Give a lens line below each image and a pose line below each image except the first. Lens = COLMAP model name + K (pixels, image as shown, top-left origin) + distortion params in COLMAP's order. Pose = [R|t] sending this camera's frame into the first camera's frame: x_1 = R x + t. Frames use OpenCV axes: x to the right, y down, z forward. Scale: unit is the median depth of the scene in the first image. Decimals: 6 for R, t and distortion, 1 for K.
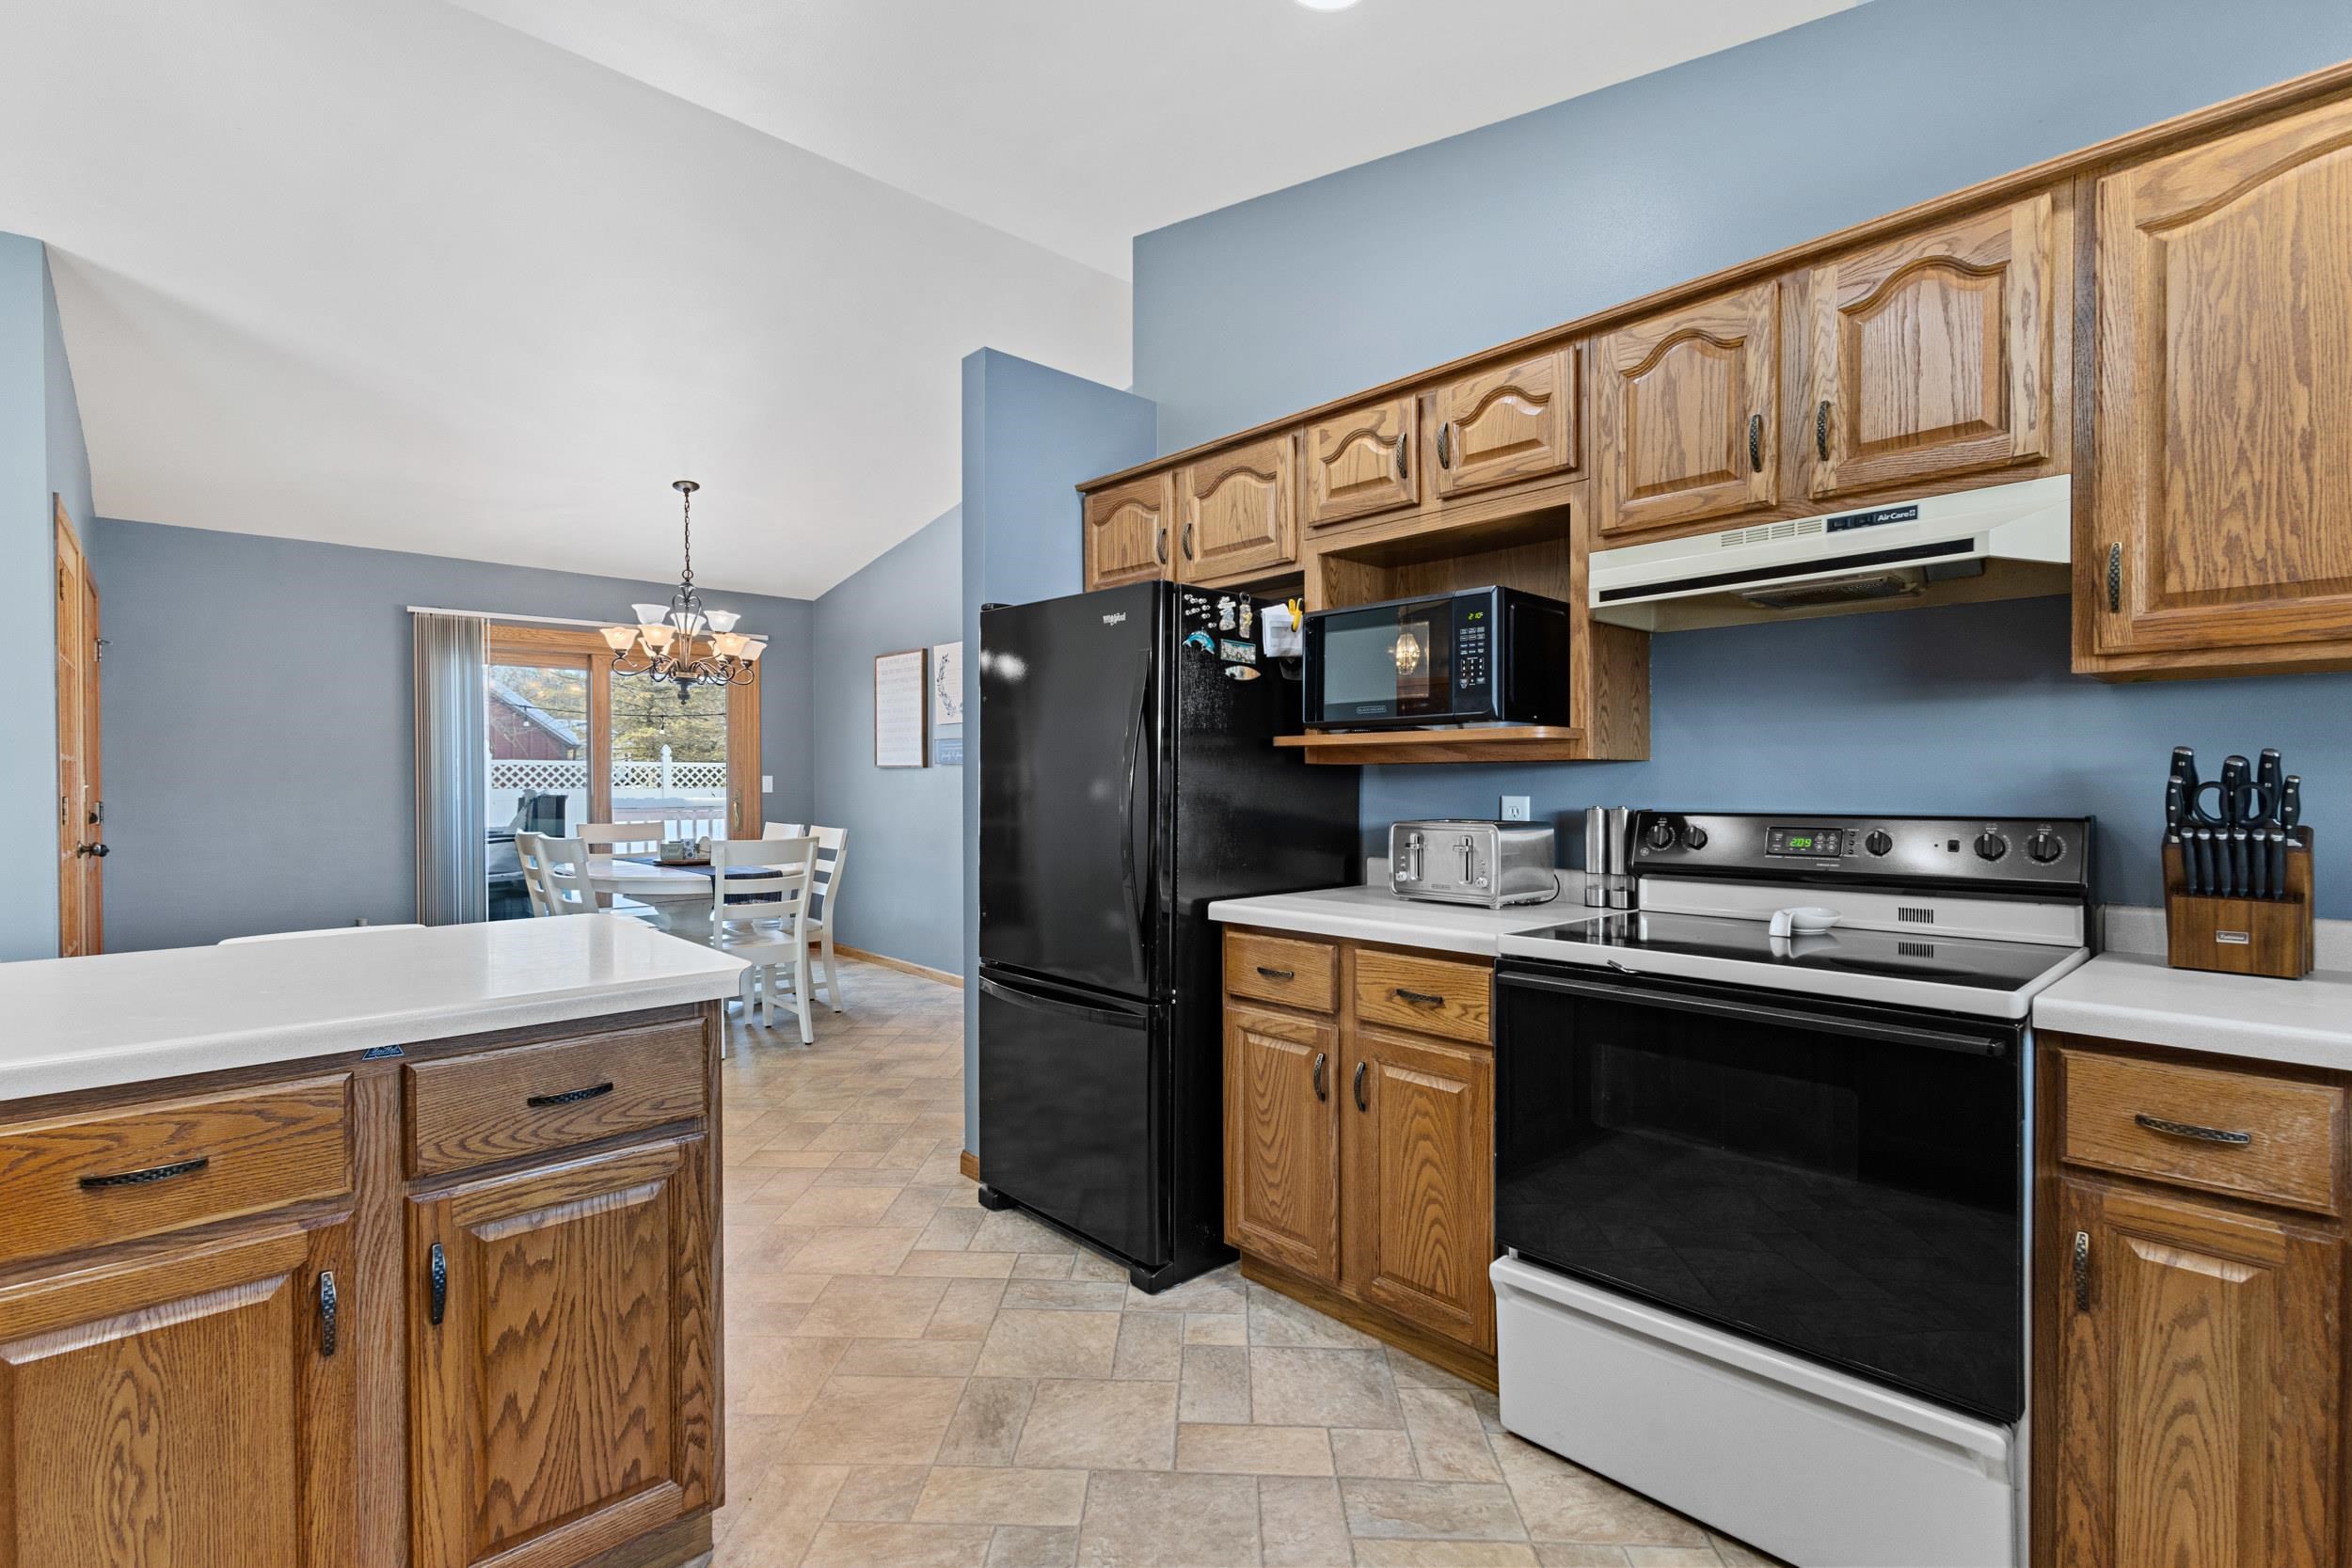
lens RADIAL K [[1055.5, 0, 1207.4], [0, 1055.5, 789.4], [0, 0, 1]] dist [0.001505, 0.000001]
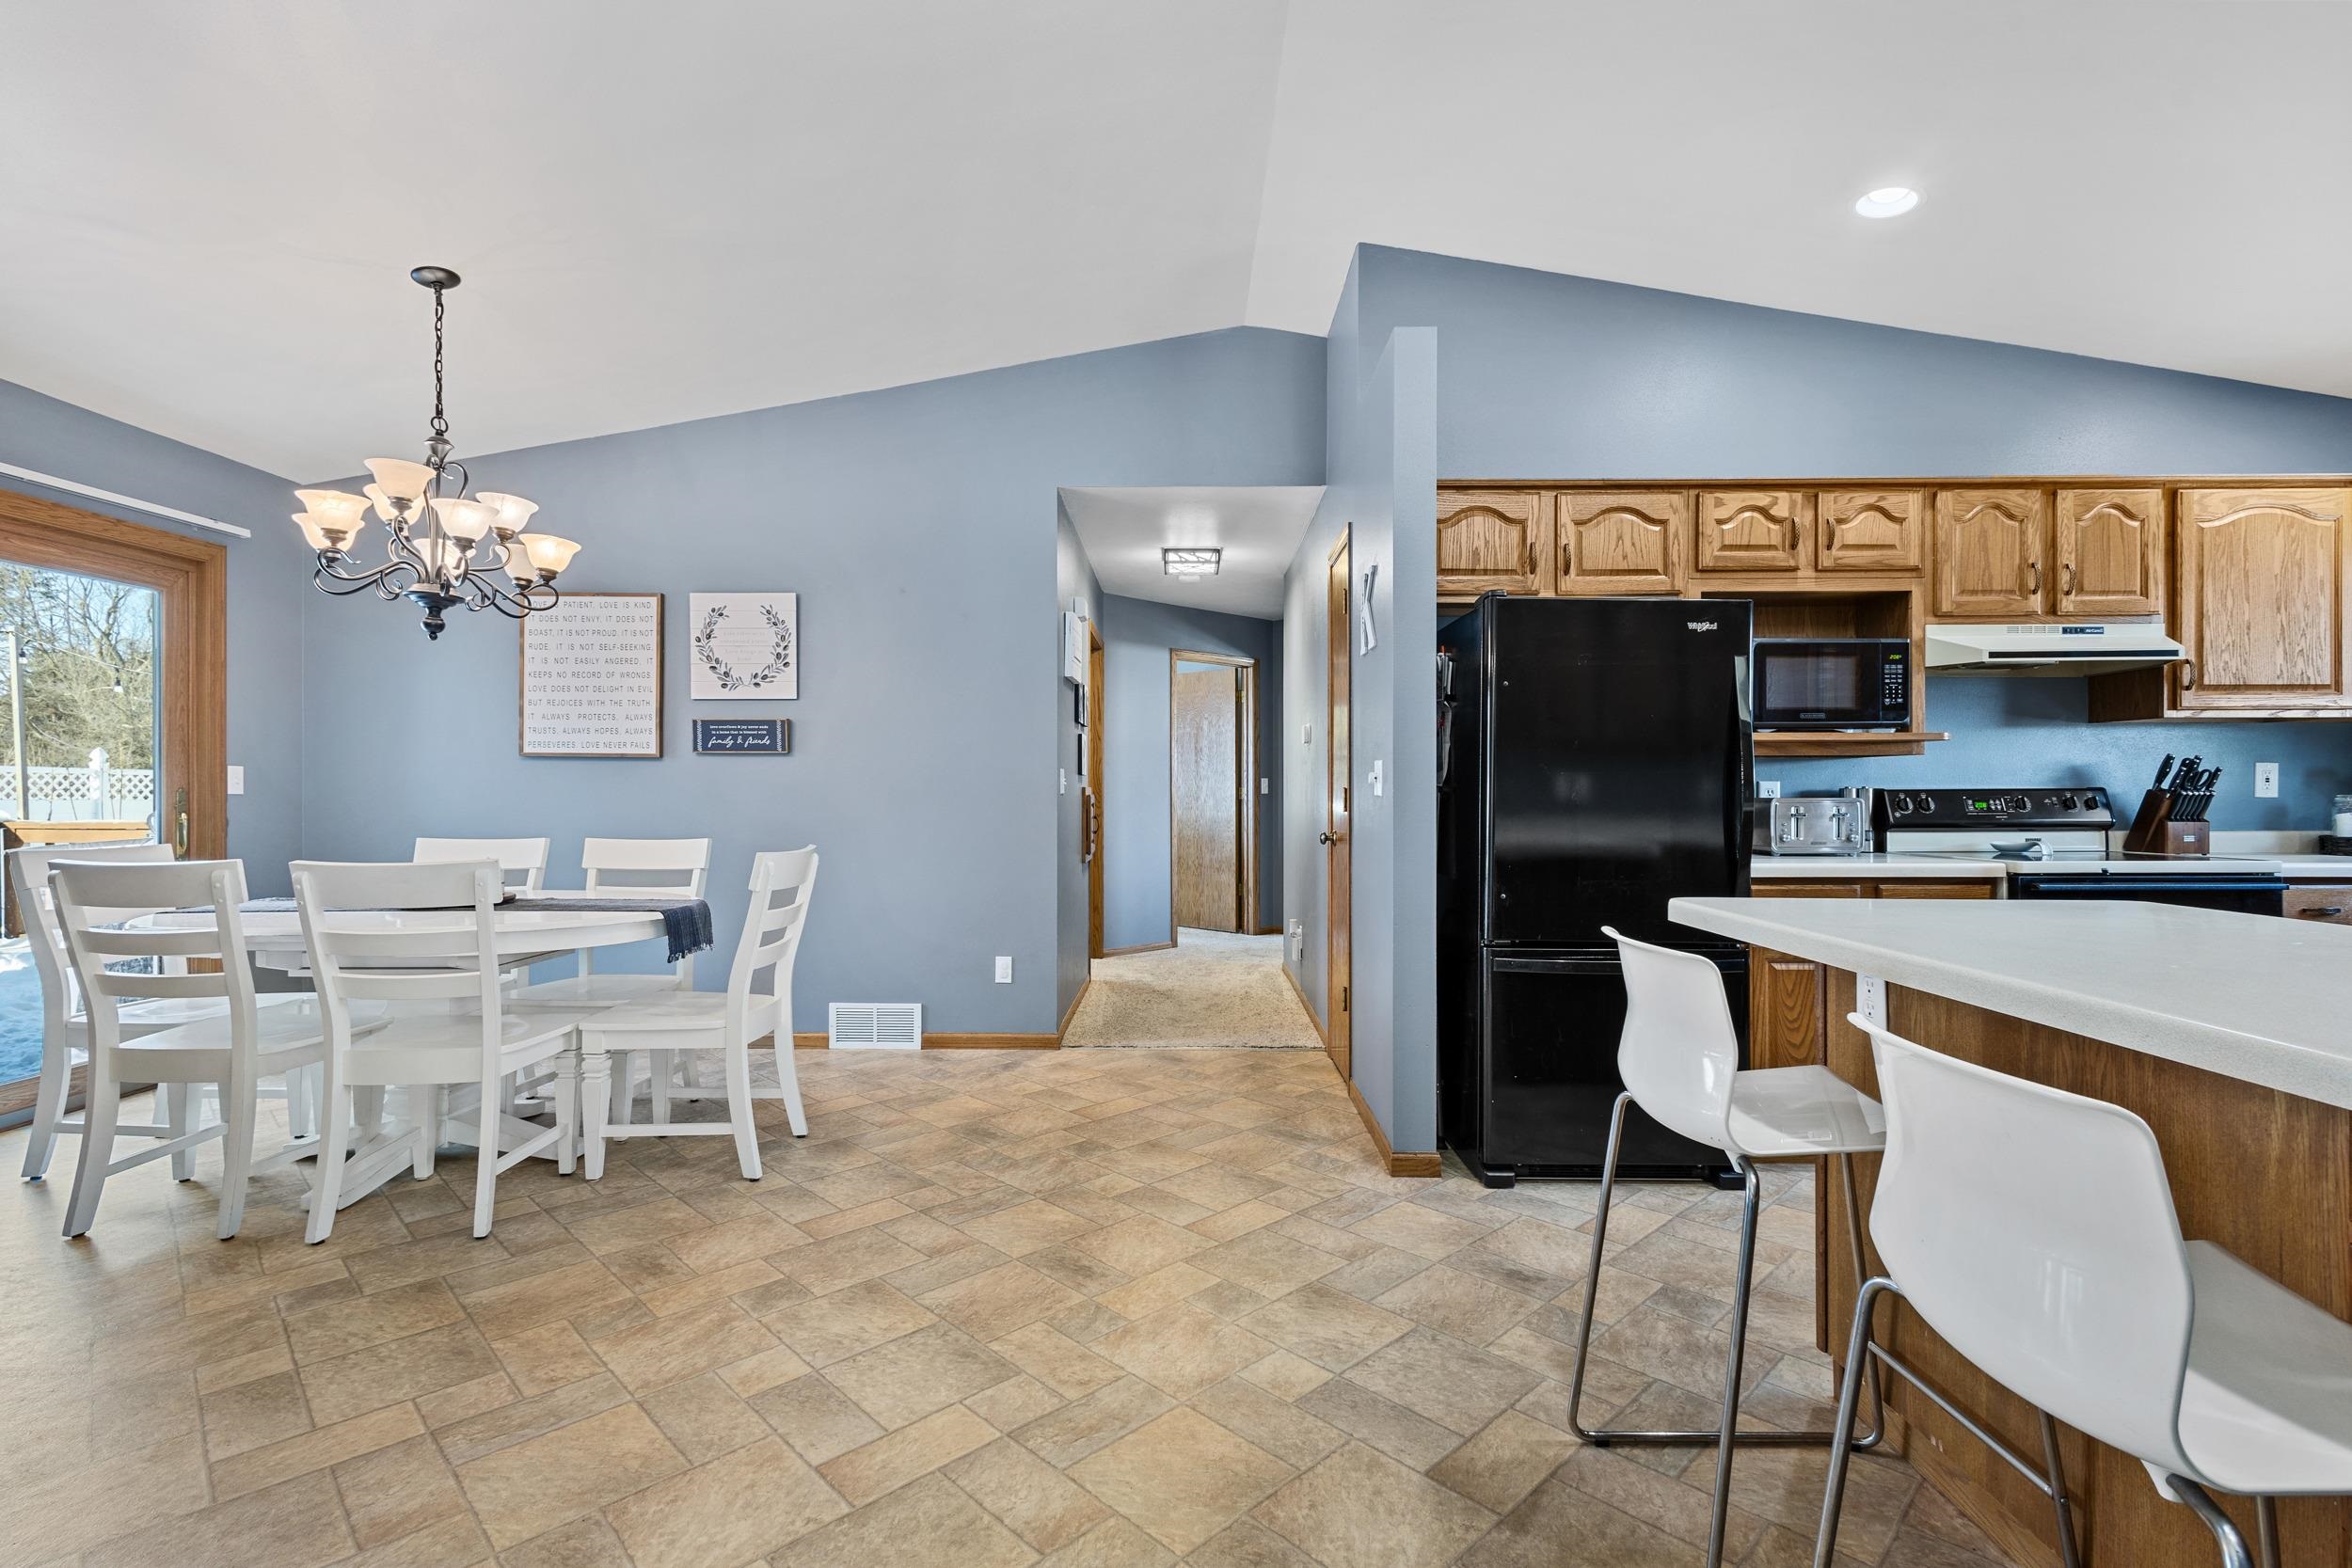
lens RADIAL K [[1073.5, 0, 1174.7], [0, 1073.5, 789.6], [0, 0, 1]] dist [0.007982, -0.001226]
pose [[0.702117, 0.006153, 0.712035, -1.390636], [0.005710, 0.999882, -0.014271, 0.034882], [-0.712039, 0.014085, 0.701999, 0.594873]]
